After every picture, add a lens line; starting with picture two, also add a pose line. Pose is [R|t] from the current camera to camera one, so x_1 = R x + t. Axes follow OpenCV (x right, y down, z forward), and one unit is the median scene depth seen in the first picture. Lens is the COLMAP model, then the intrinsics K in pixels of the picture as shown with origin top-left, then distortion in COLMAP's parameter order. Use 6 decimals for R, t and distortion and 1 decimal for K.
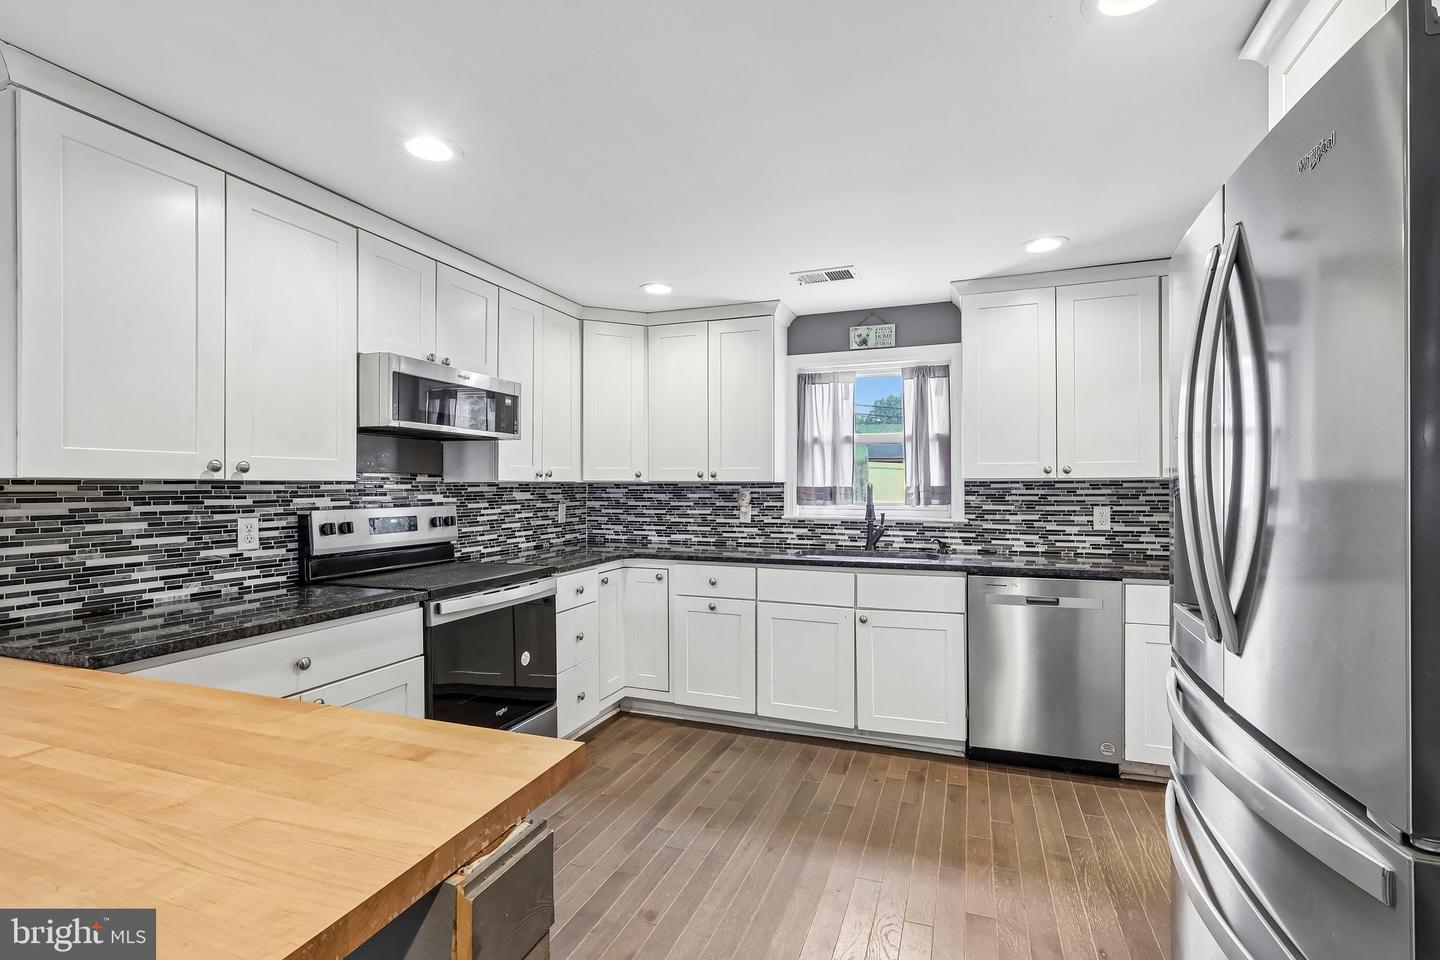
lens RADIAL K [[671.6, 0, 715.9], [0, 671.6, 483.1], [0, 0, 1]] dist [-0.000983, 0.001005]
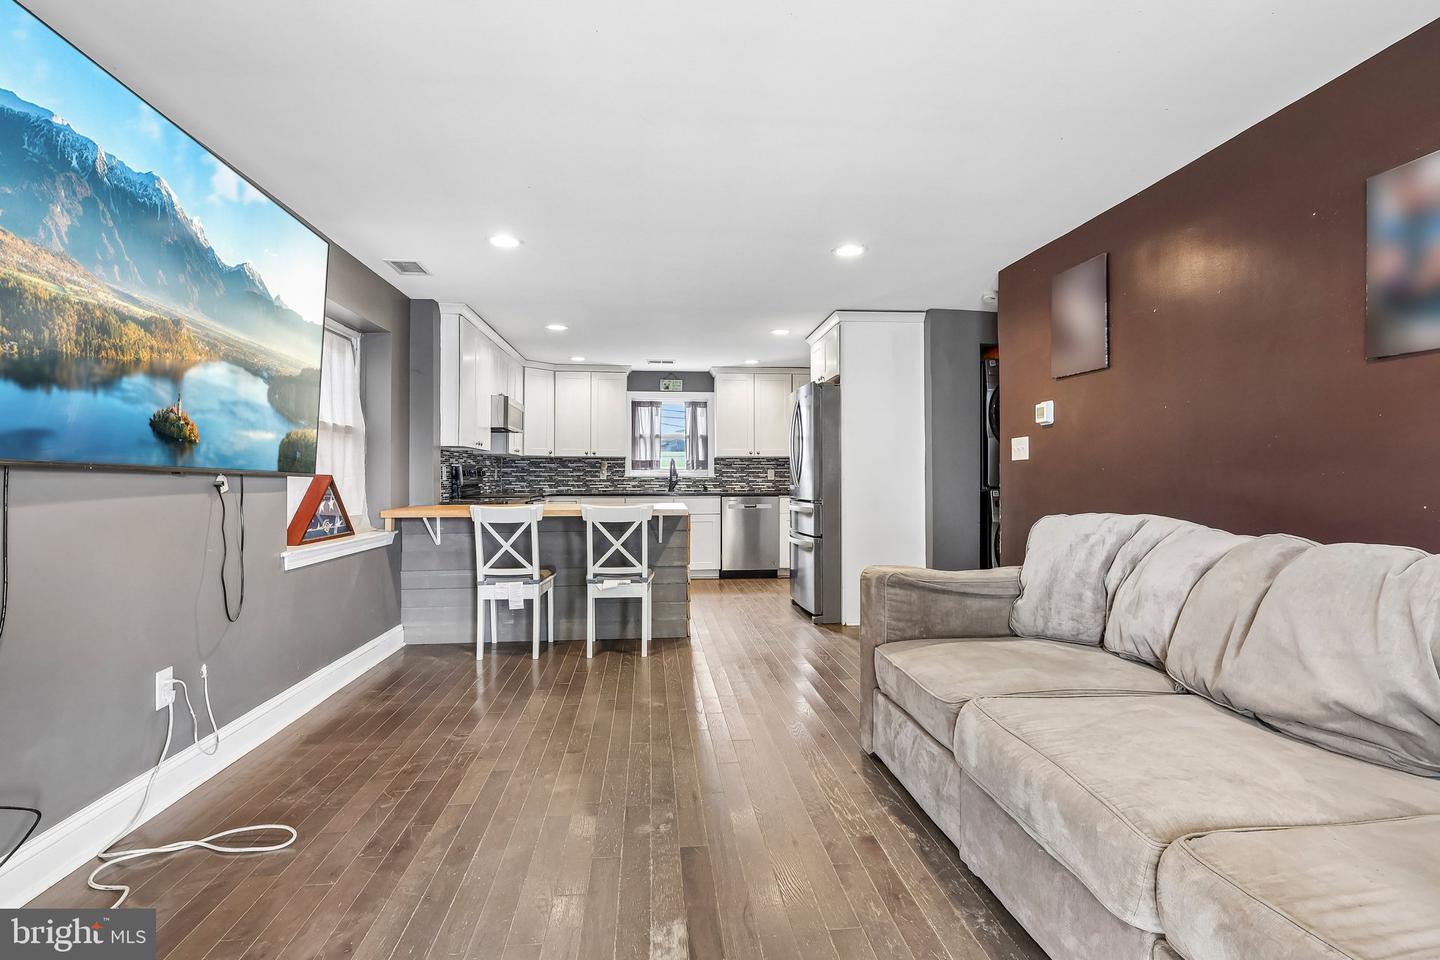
lens RADIAL K [[733.4, 0, 722.9], [0, 733.4, 473.6], [0, 0, 1]] dist [0.011065, -0.000020]
pose [[0.894332, 0.005261, 0.447373, -0.640984], [-0.005005, 0.999986, -0.001756, 0.050945], [-0.447376, -0.000669, 0.894346, -1.080636]]
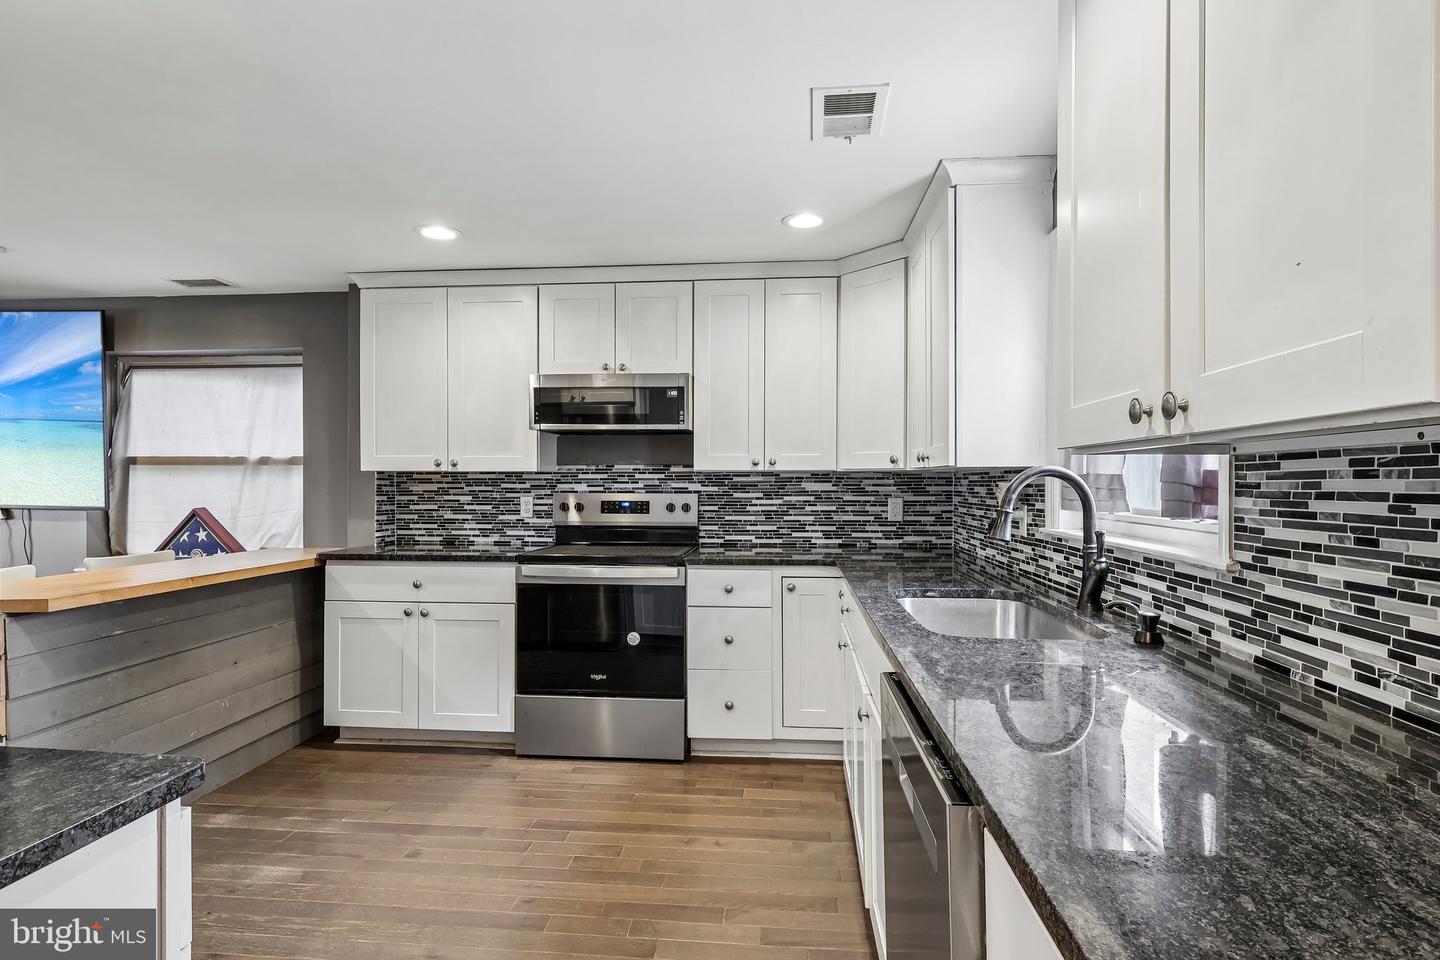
lens RADIAL K [[733.4, 0, 722.1], [0, 733.4, 483.8], [0, 0, 1]] dist [0.011065, -0.000020]
pose [[0.275803, 0.004985, -0.961201, 0.675745], [0.001544, 0.999983, 0.005629, 0.009777], [0.961213, -0.003037, 0.275790, 0.641046]]
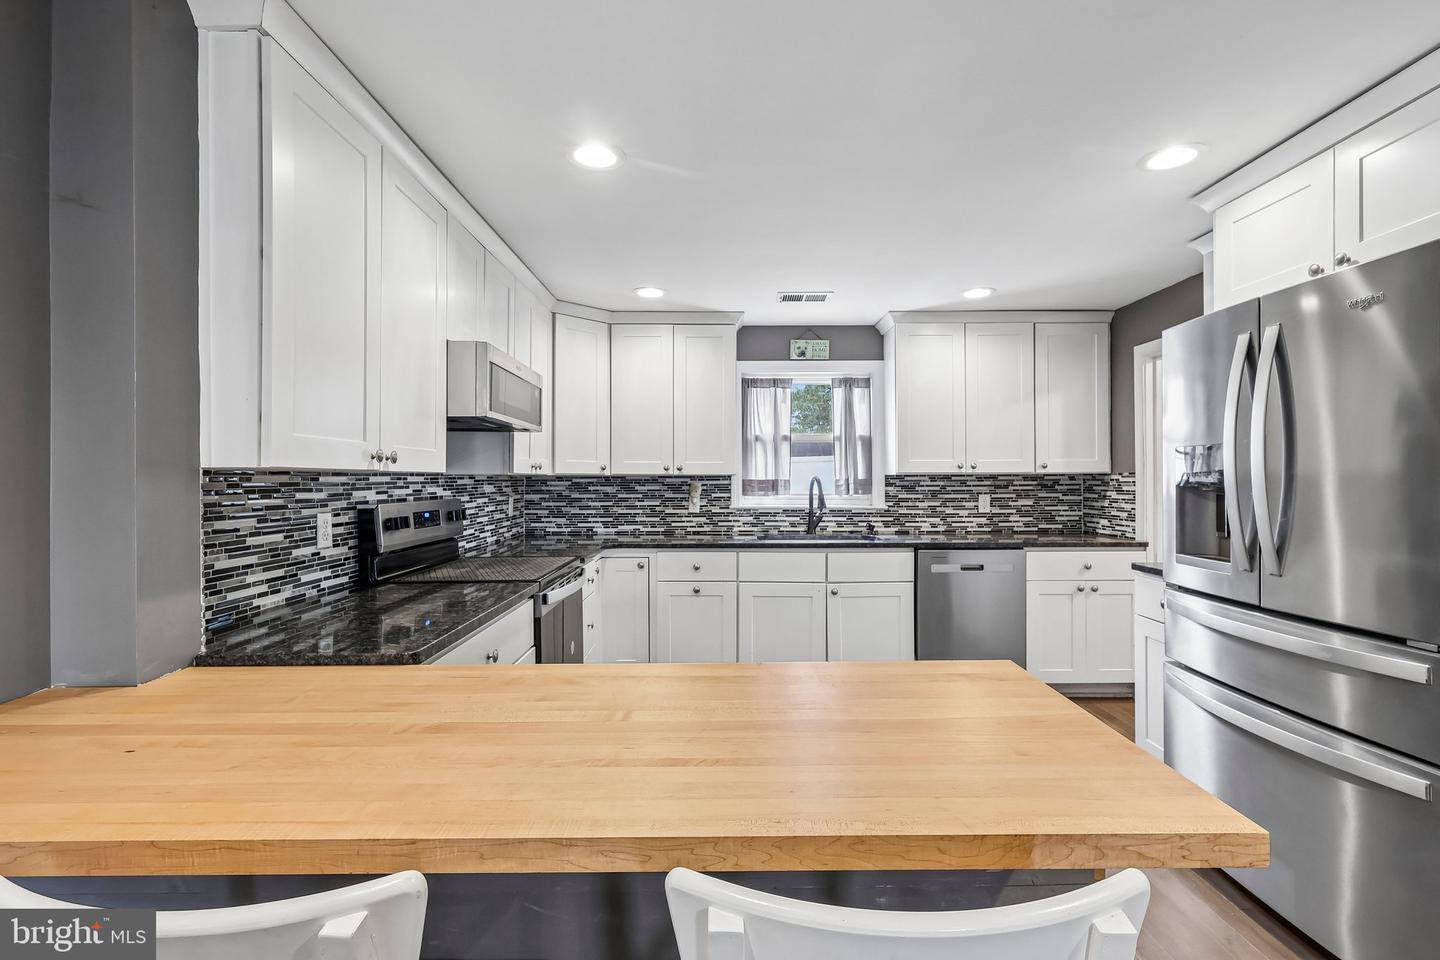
lens RADIAL K [[671.6, 0, 718.3], [0, 671.6, 473.4], [0, 0, 1]] dist [-0.000983, 0.001005]
pose [[0.934175, 0.003092, 0.356802, -0.346582], [-0.001261, 0.999985, -0.005366, 0.001750], [-0.356813, 0.004563, 0.934165, -0.025846]]
